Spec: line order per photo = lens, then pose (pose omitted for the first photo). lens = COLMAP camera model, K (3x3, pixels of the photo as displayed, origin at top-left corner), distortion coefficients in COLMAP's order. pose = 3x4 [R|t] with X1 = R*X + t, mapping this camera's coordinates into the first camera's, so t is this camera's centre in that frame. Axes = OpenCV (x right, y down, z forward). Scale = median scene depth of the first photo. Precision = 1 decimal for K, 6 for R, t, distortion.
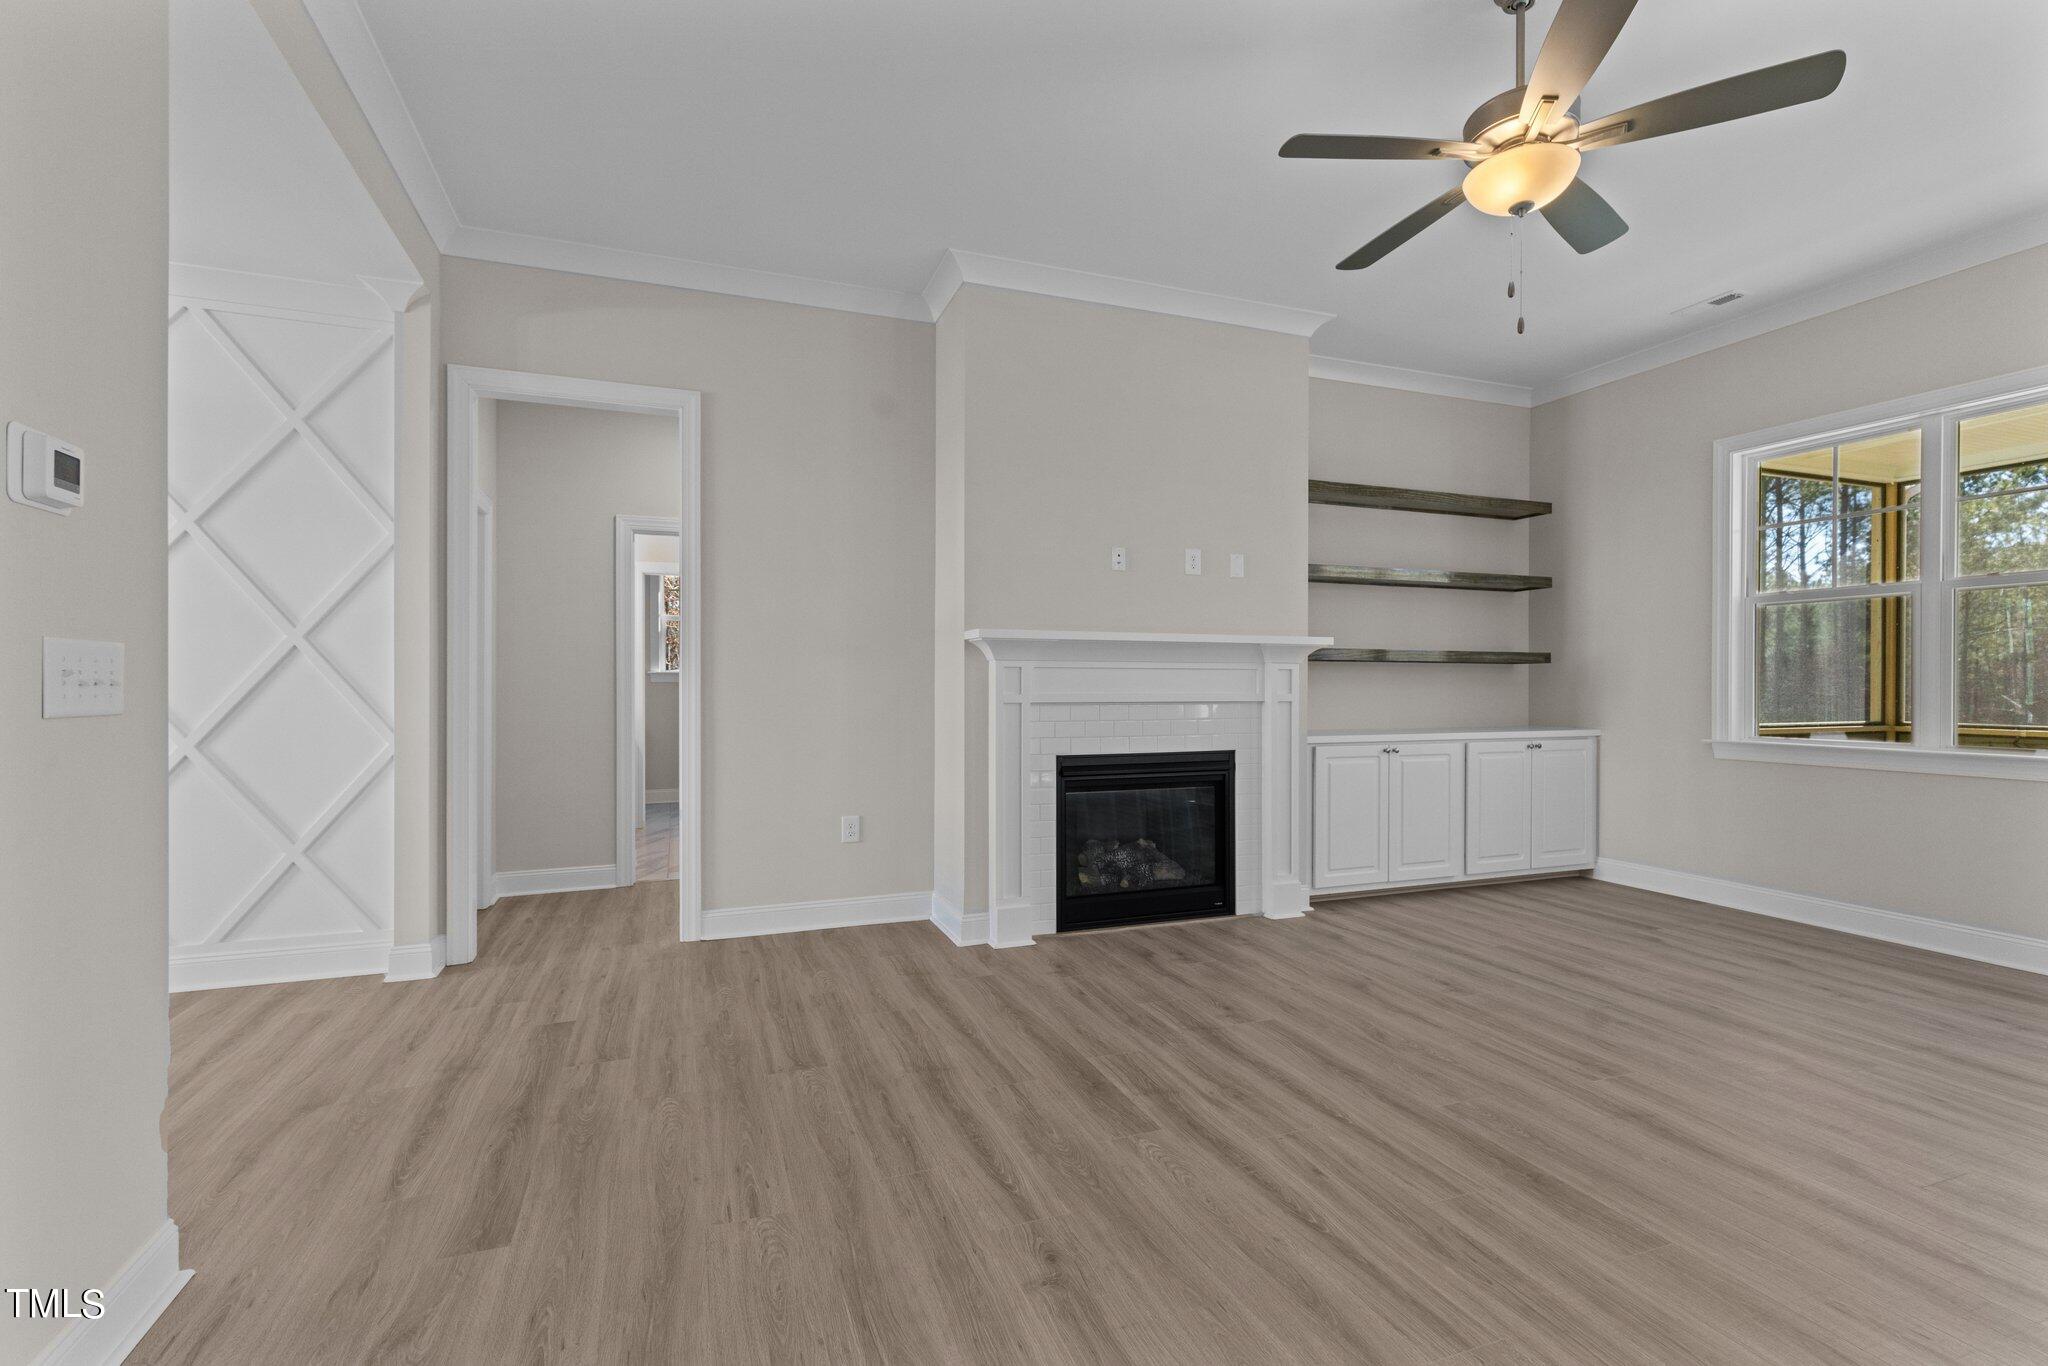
lens RADIAL K [[925.8, 0, 1030.6], [0, 925.8, 685.3], [0, 0, 1]] dist [0.010733, -0.002486]
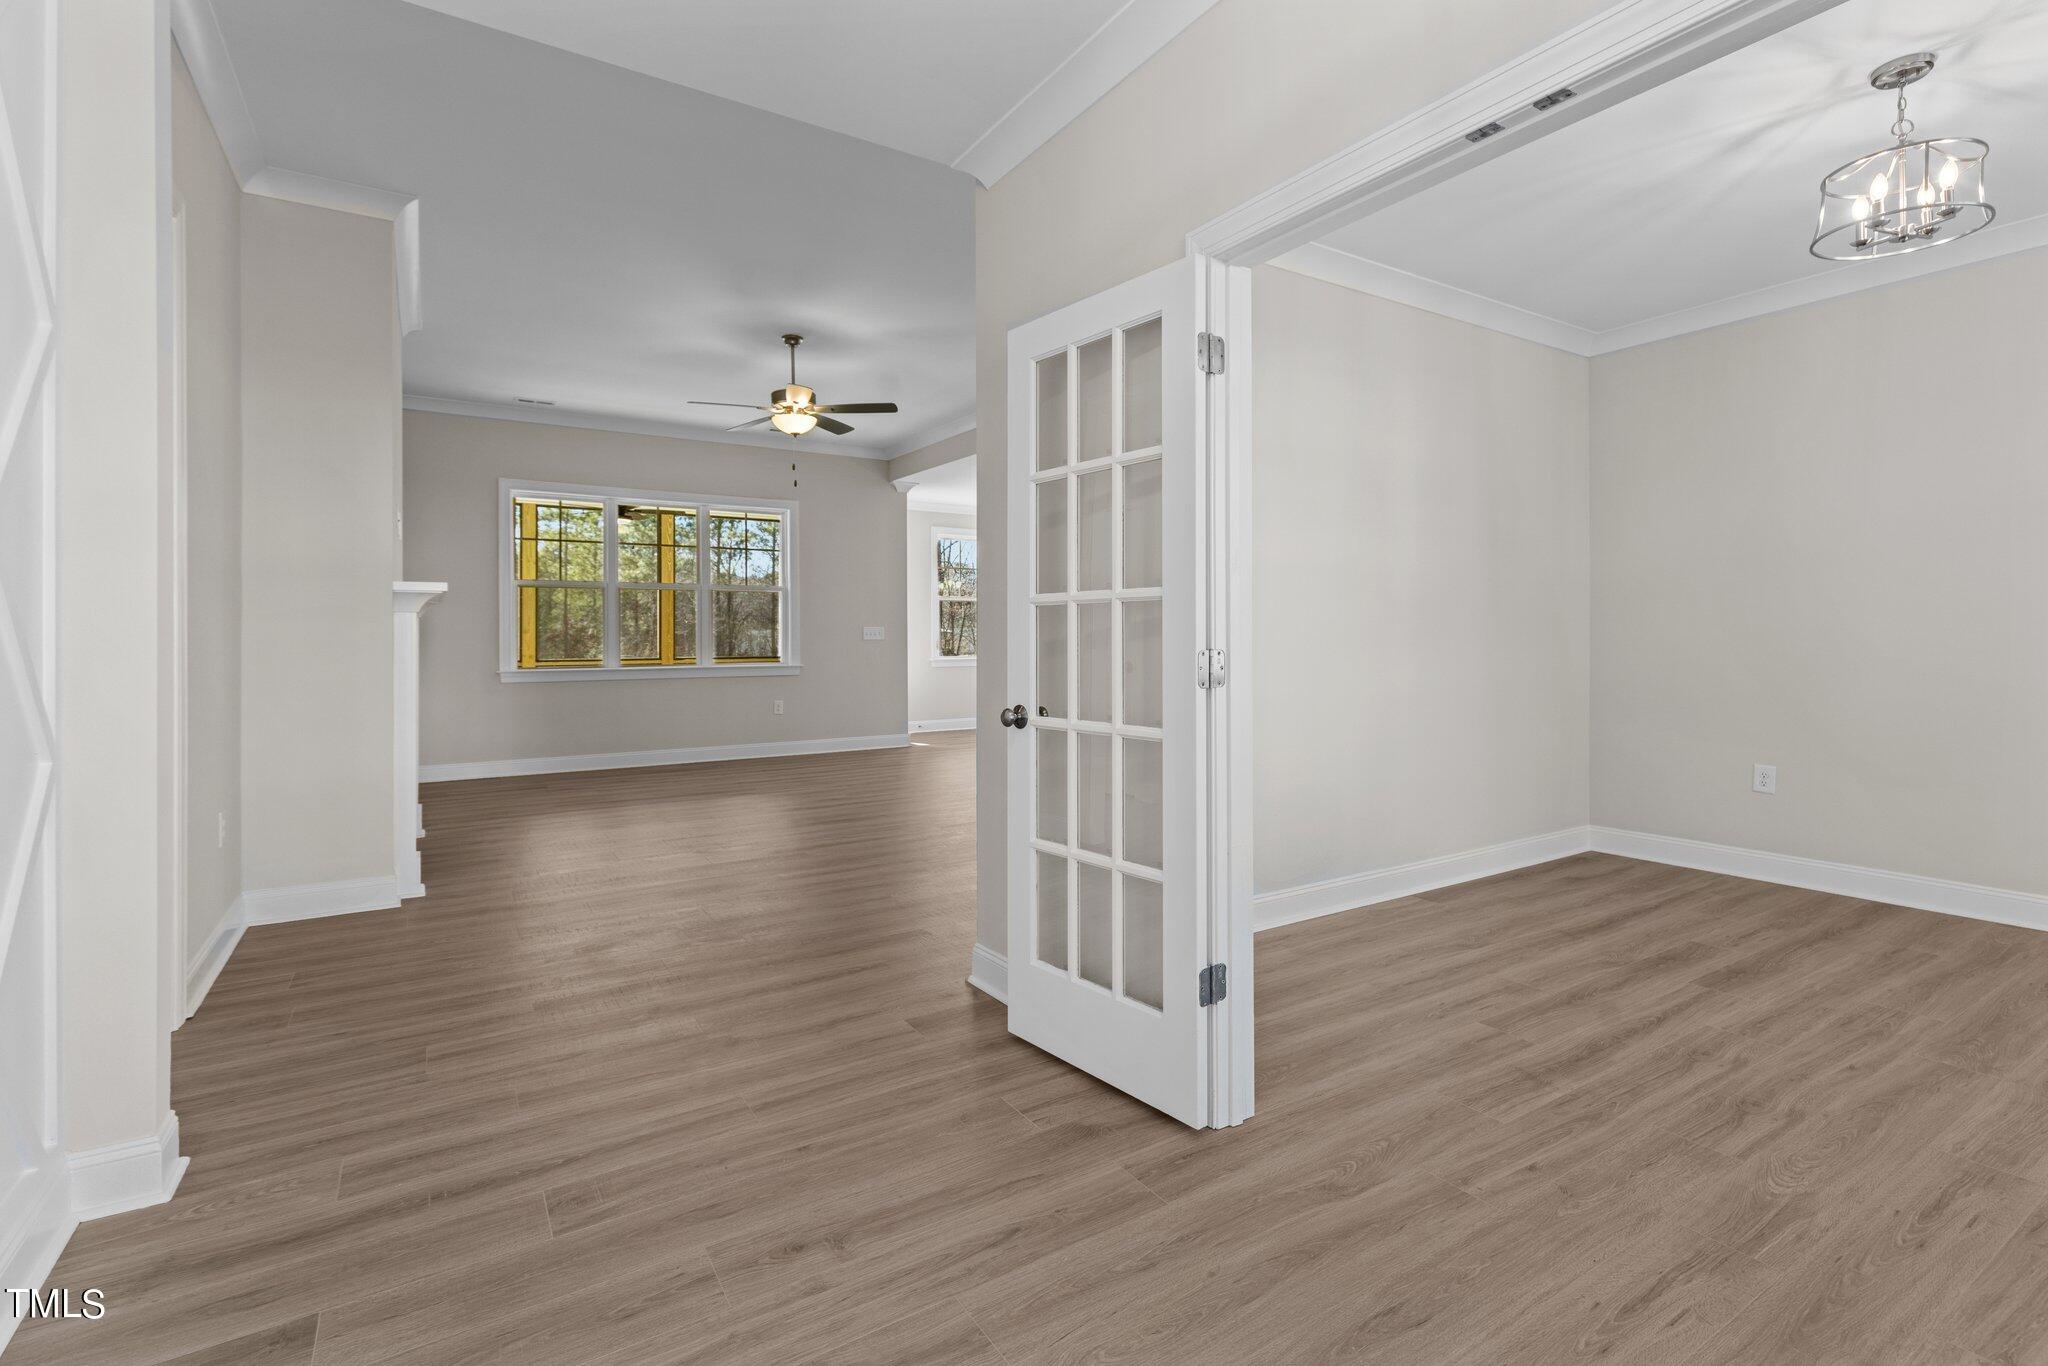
lens RADIAL K [[925.8, 0, 1008.9], [0, 925.8, 636.4], [0, 0, 1]] dist [0.010733, -0.002486]
pose [[-0.192697, -0.002684, 0.981255, -1.109088], [0.001119, 0.999995, 0.002955, -0.001982], [-0.981258, 0.001667, -0.192693, 0.538011]]
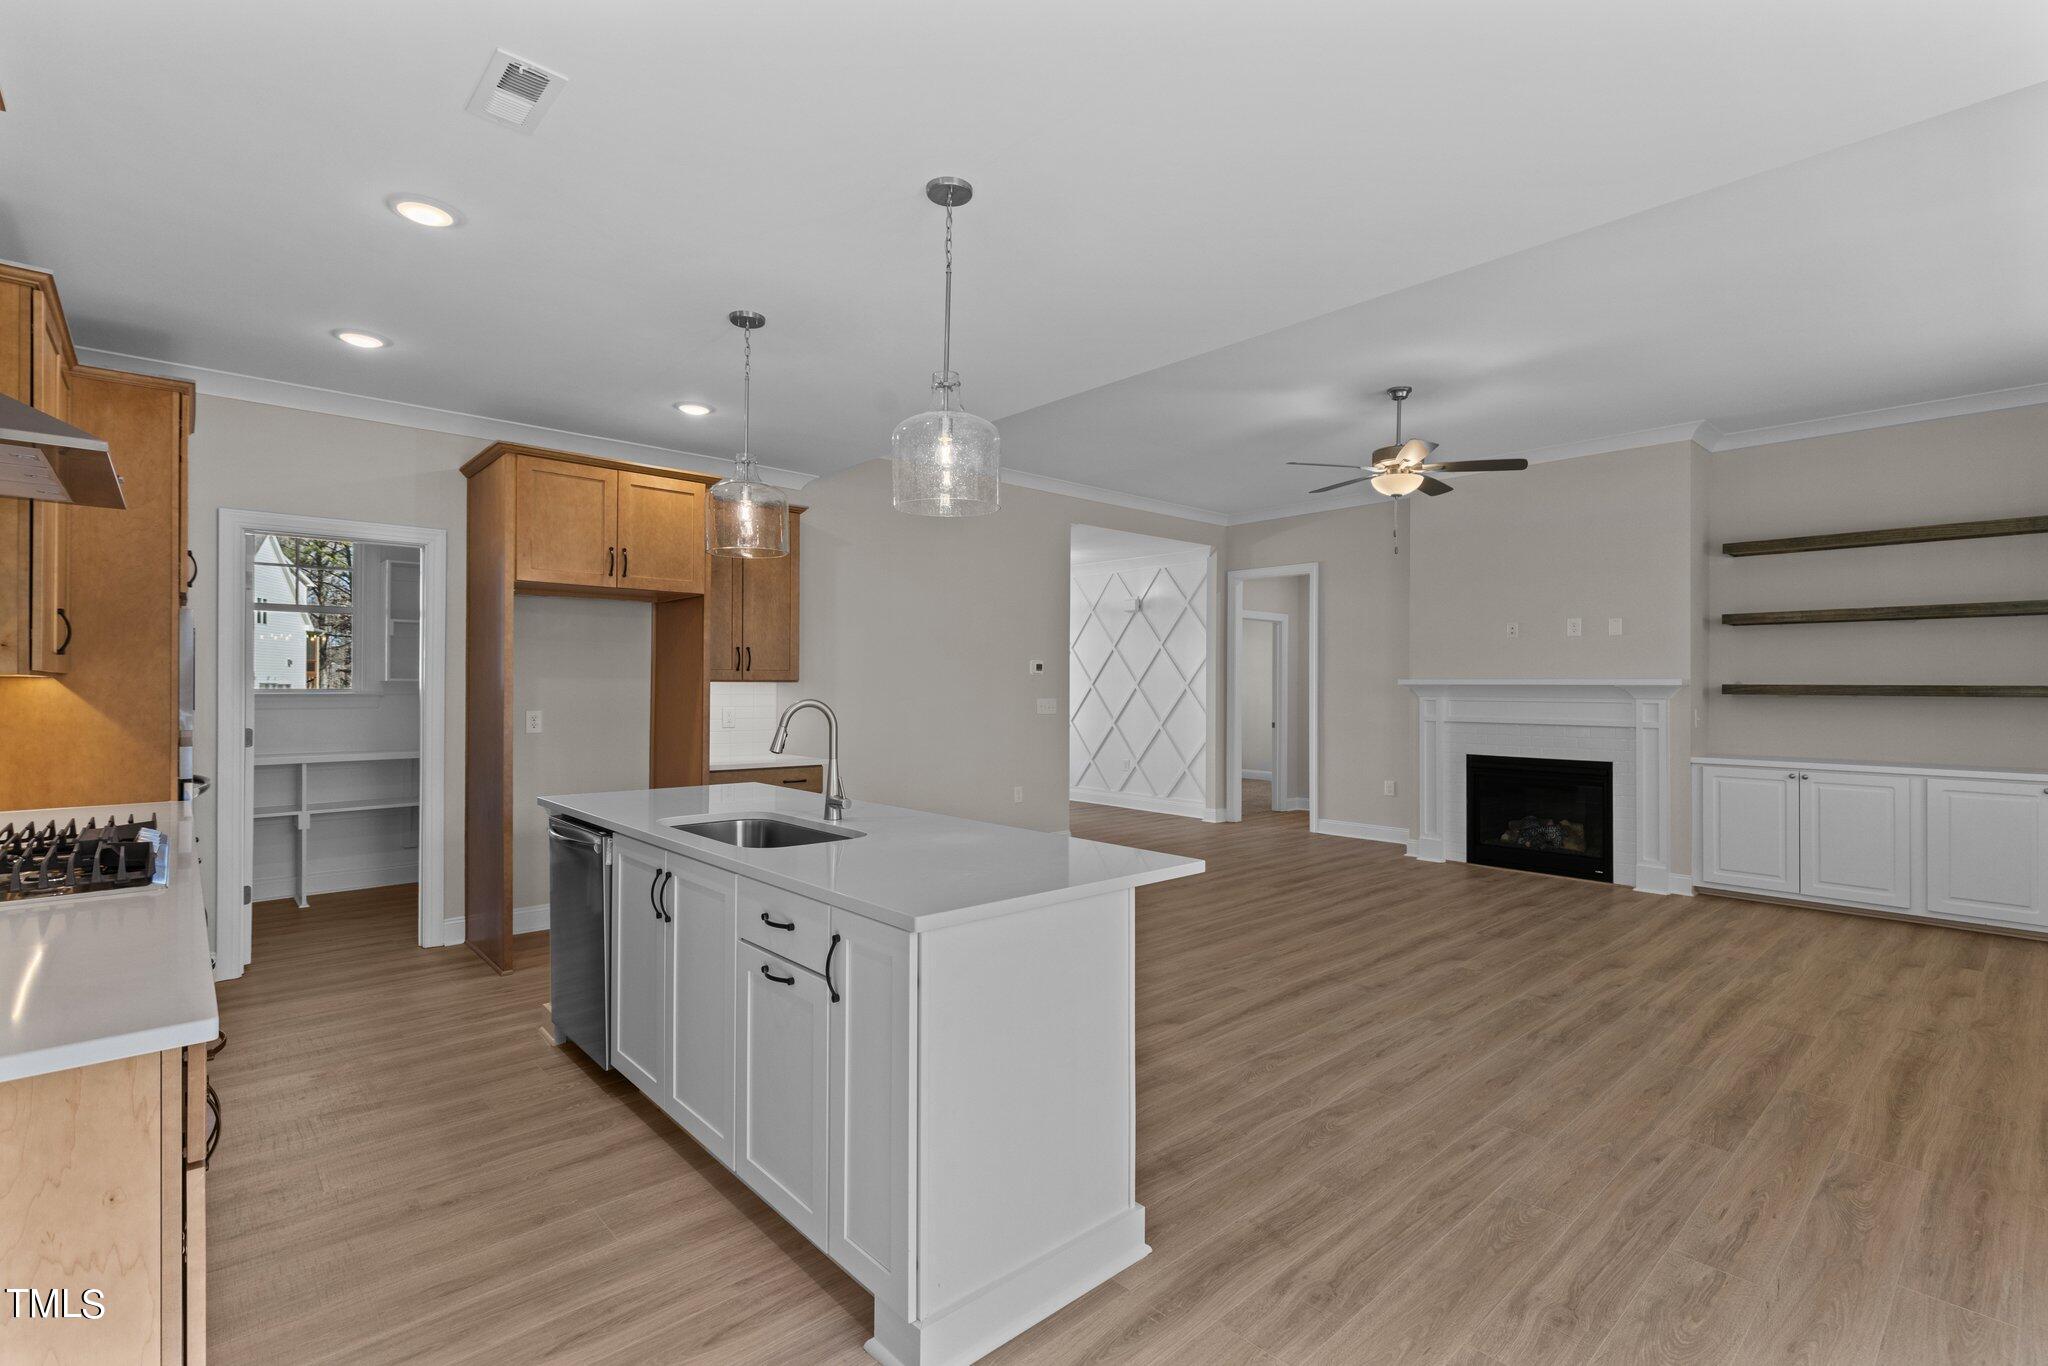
lens RADIAL K [[925.8, 0, 1031.9], [0, 925.8, 681.7], [0, 0, 1]] dist [0.010733, -0.002486]
pose [[0.366759, -0.003571, -0.930309, 1.280007], [-0.003784, 0.999979, -0.005330, -0.040982], [0.930308, 0.005475, 0.366738, -0.322868]]
